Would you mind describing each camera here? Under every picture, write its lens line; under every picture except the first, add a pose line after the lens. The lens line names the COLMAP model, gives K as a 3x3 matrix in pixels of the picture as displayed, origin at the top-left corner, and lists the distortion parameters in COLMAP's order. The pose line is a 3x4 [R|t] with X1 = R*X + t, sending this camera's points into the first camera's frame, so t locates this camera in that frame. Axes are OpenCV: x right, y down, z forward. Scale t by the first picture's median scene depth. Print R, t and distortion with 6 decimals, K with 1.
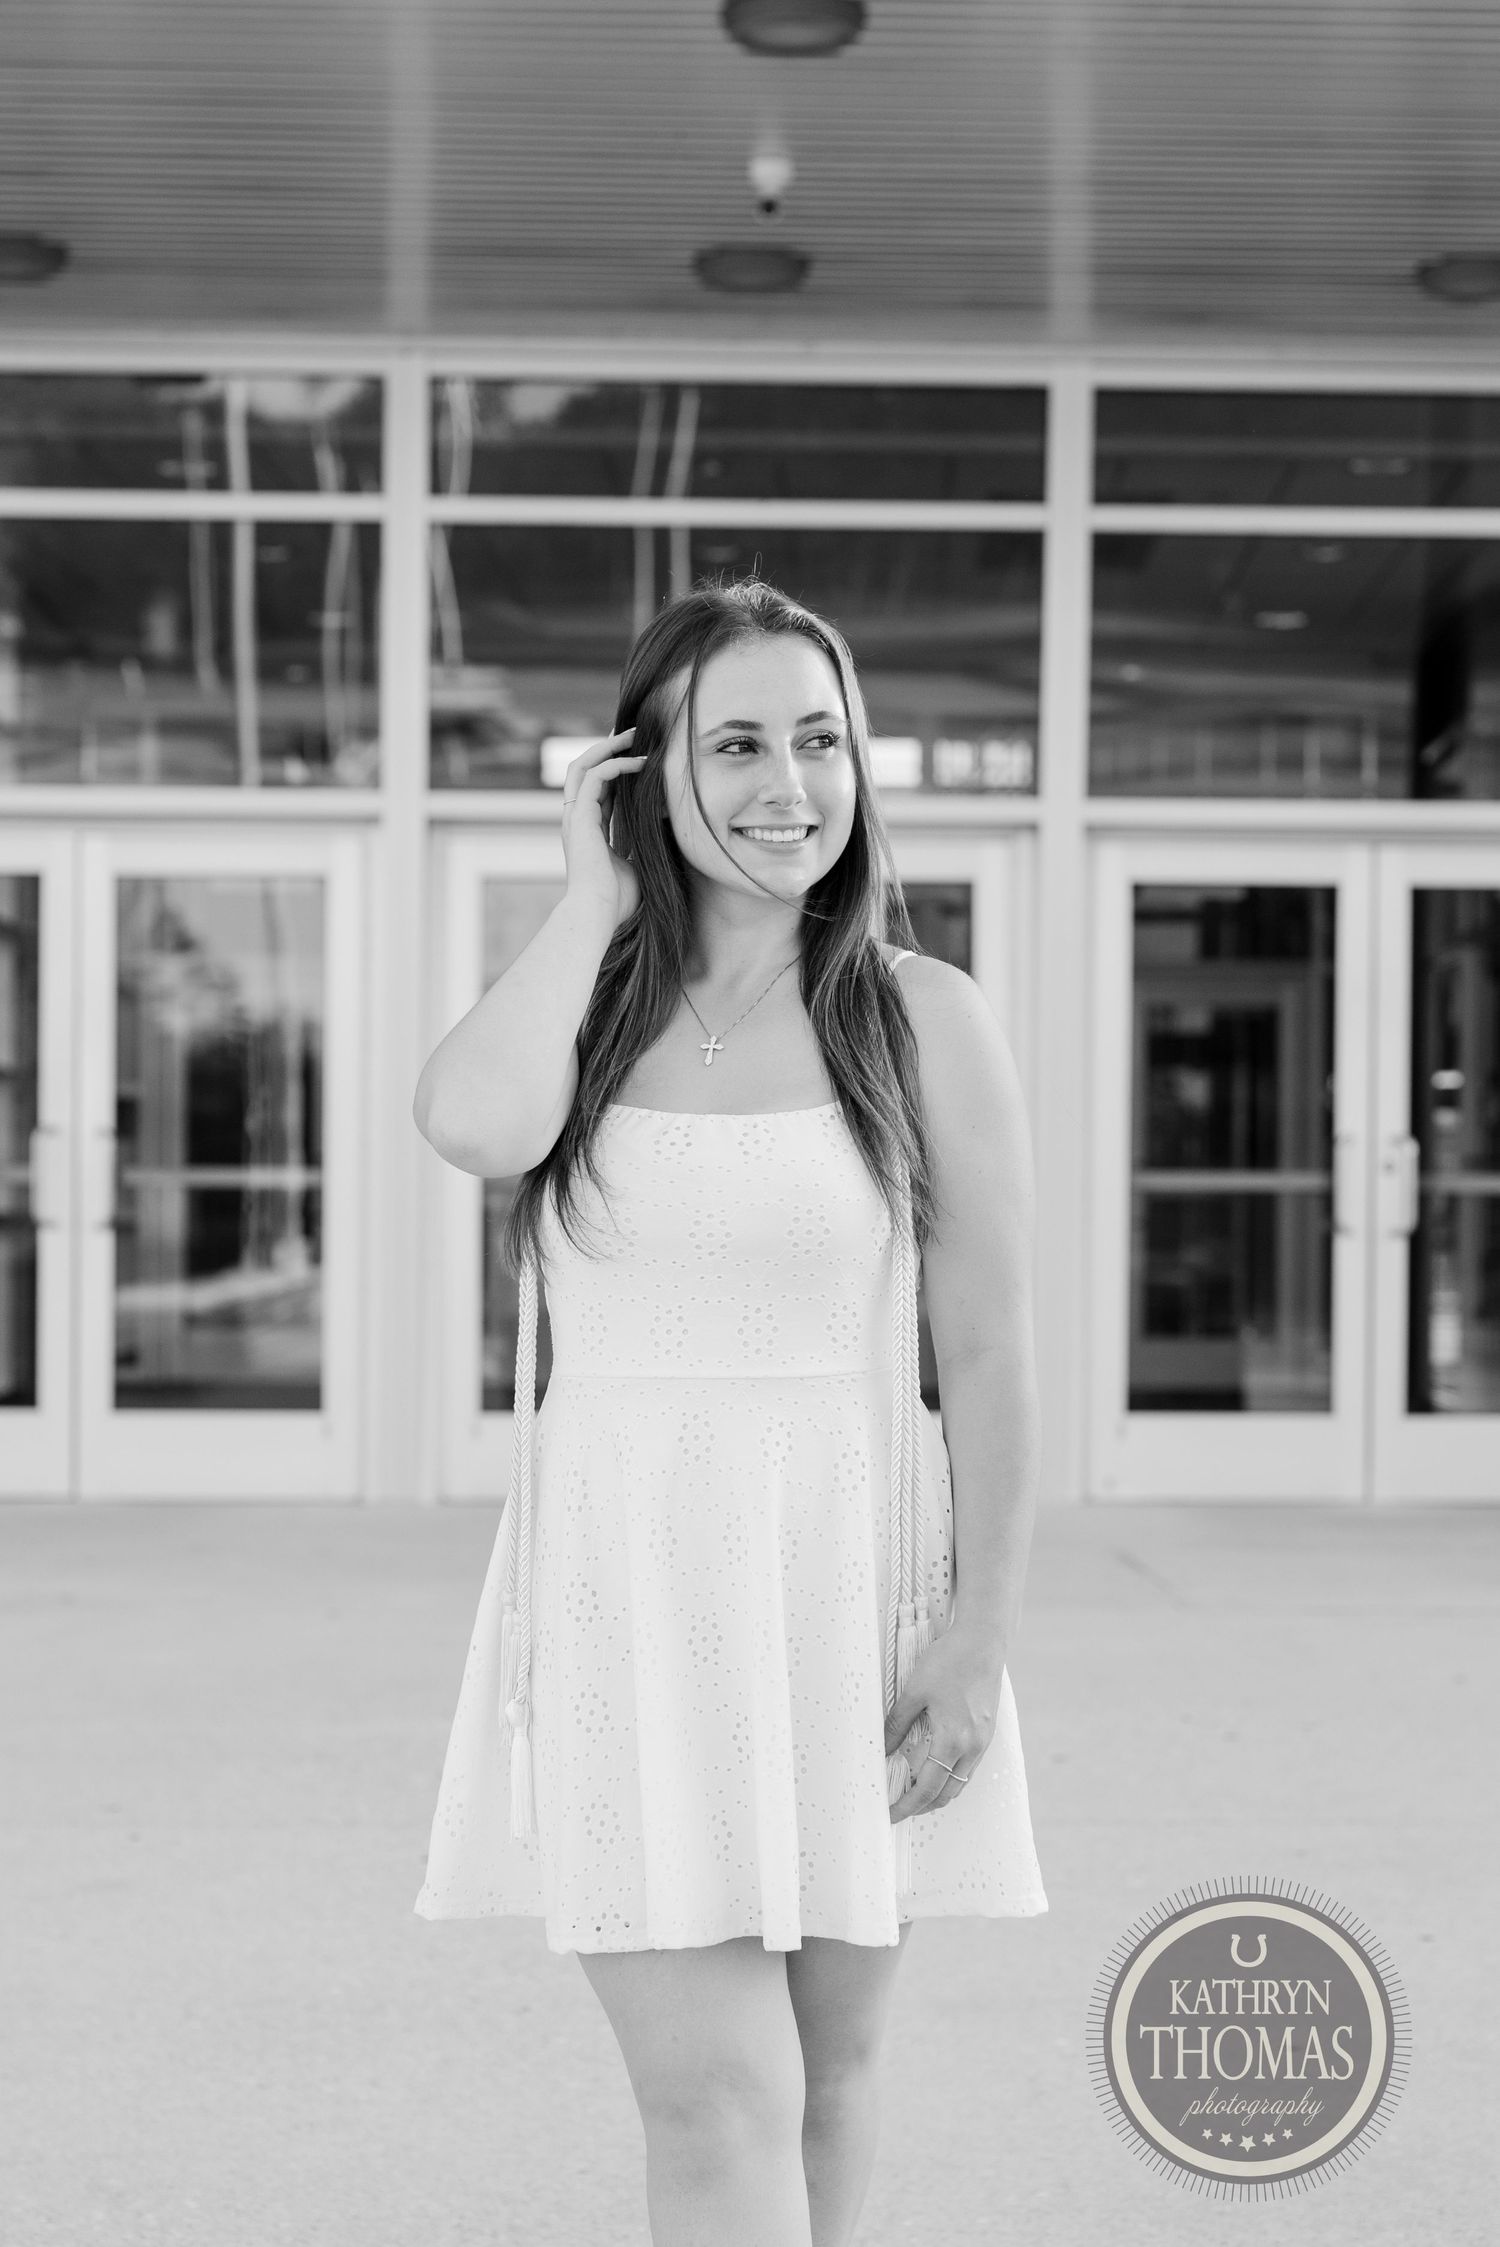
lens RADIAL K [[3433.7, 0, 688.6], [0, 3433.7, 1113.8], [0, 0, 1]] dist [-0.018089, 0.014376]
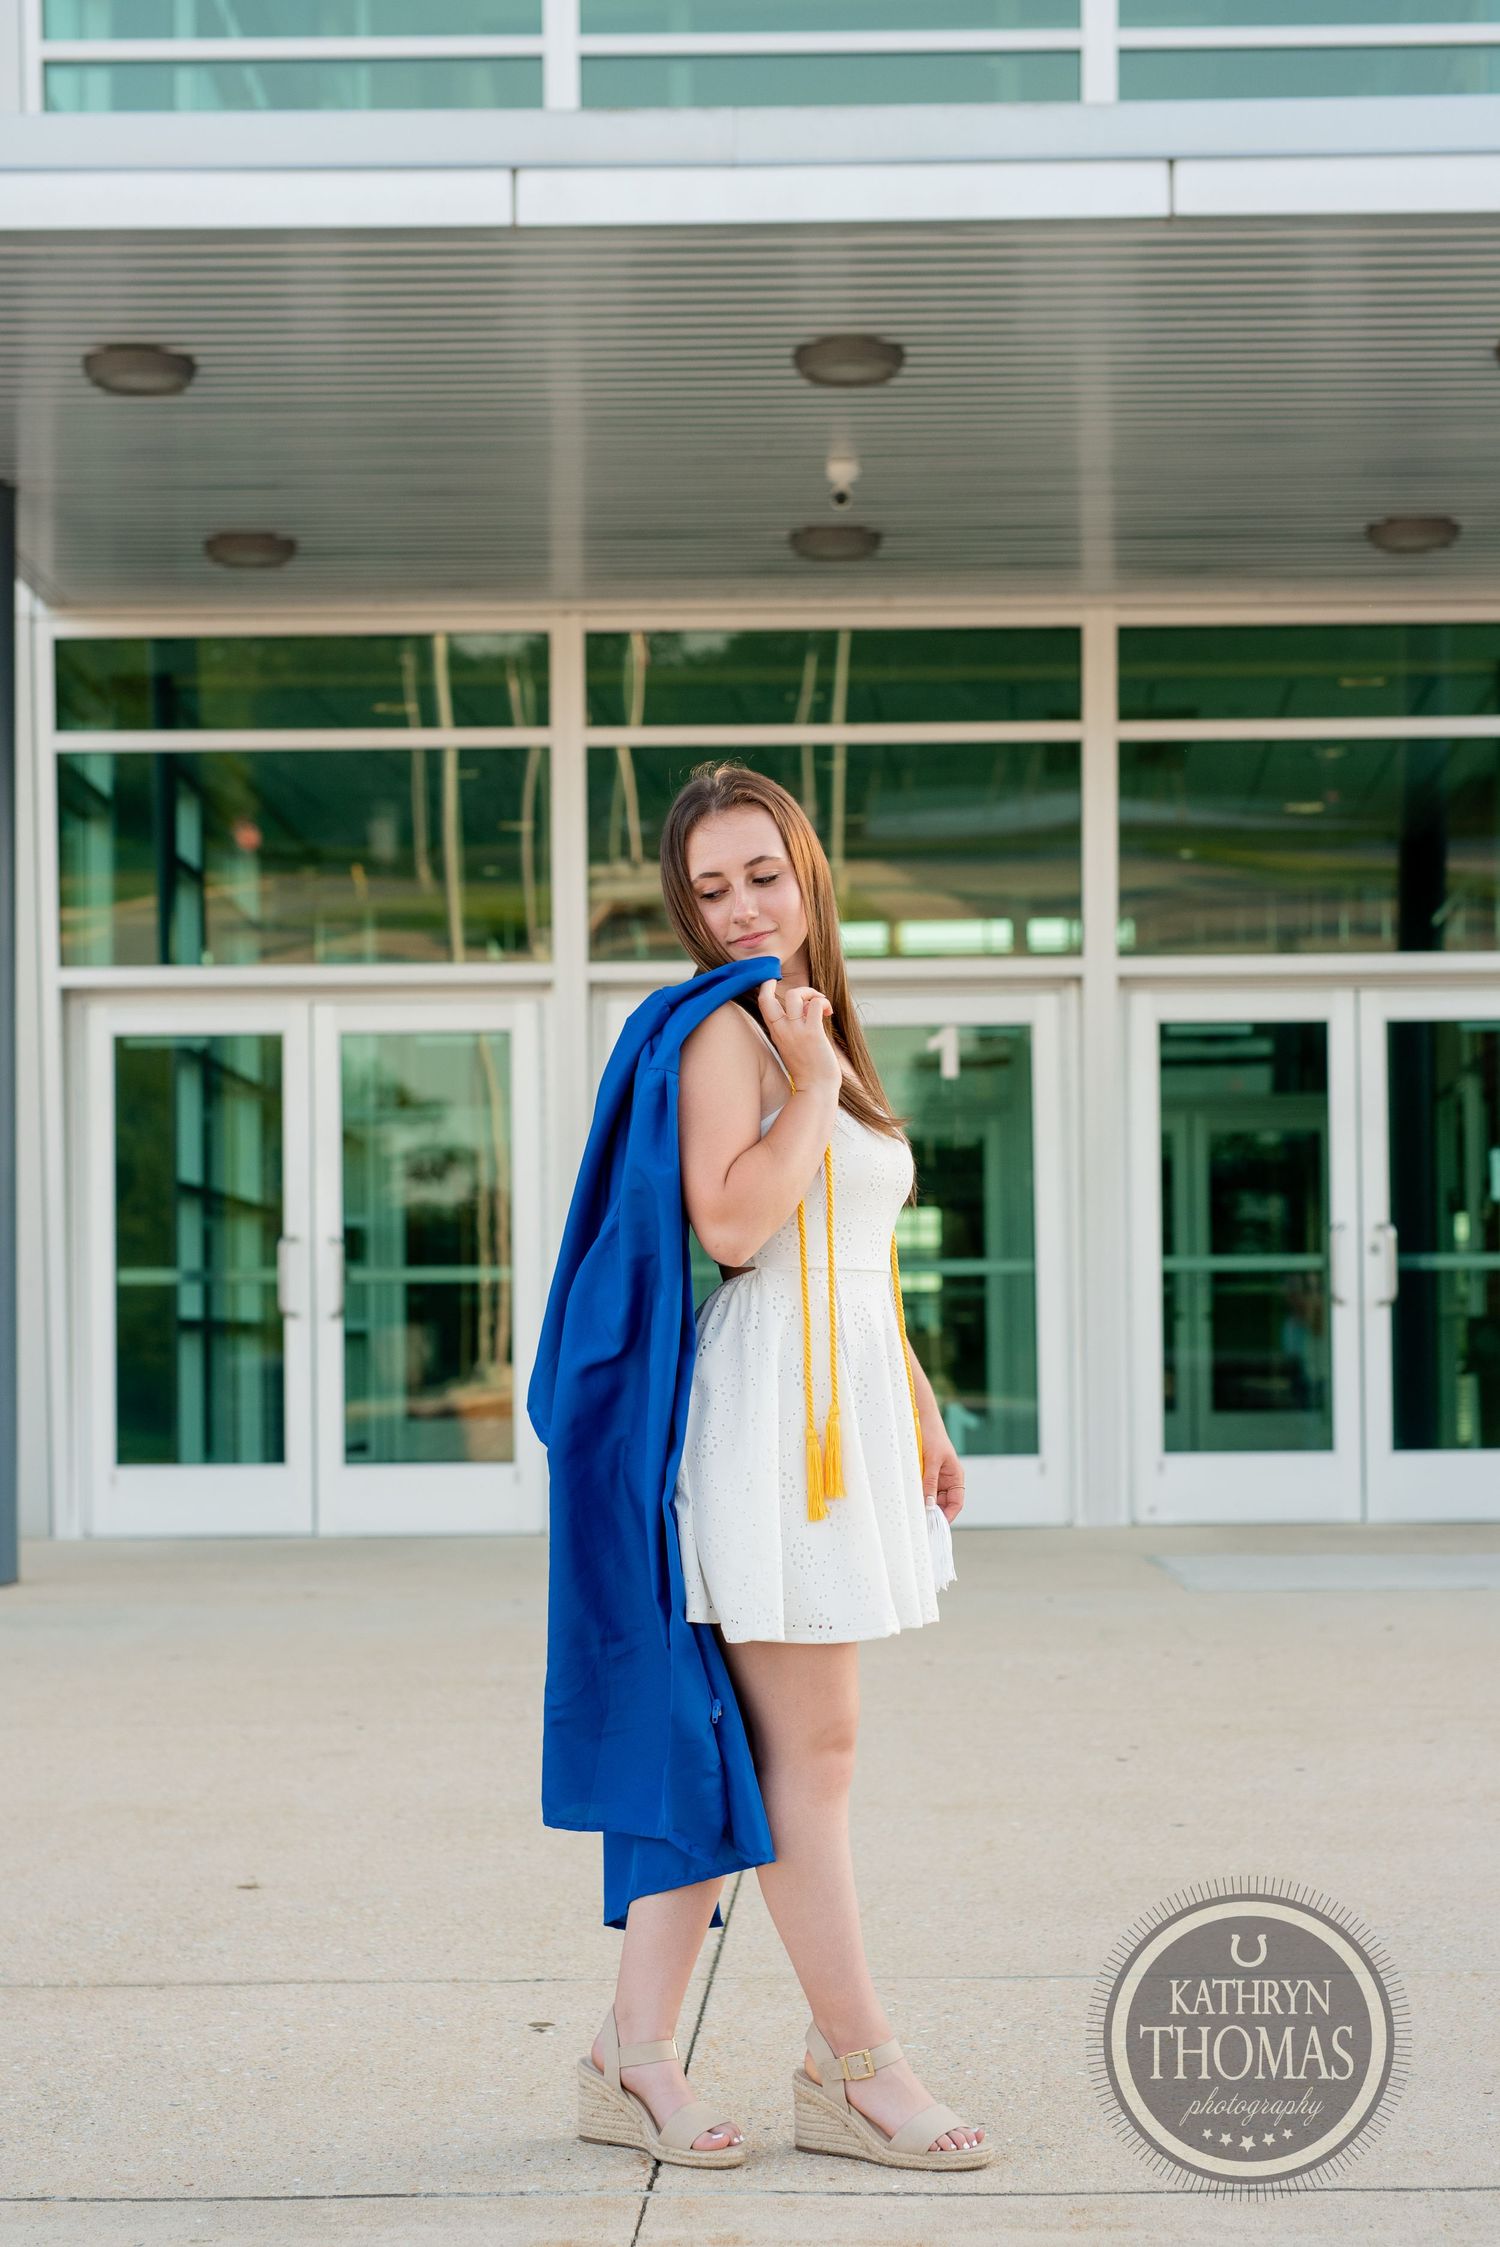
lens RADIAL K [[3054.8, 0, 750.0], [0, 3054.8, 1123.5], [0, 0, 1]] dist [-0.014620, 0.042775]
pose [[0.999187, -0.020829, -0.034508, 0.018845], [0.019302, 0.998844, -0.044013, 0.014249], [0.035385, 0.043311, 0.998435, -0.101274]]
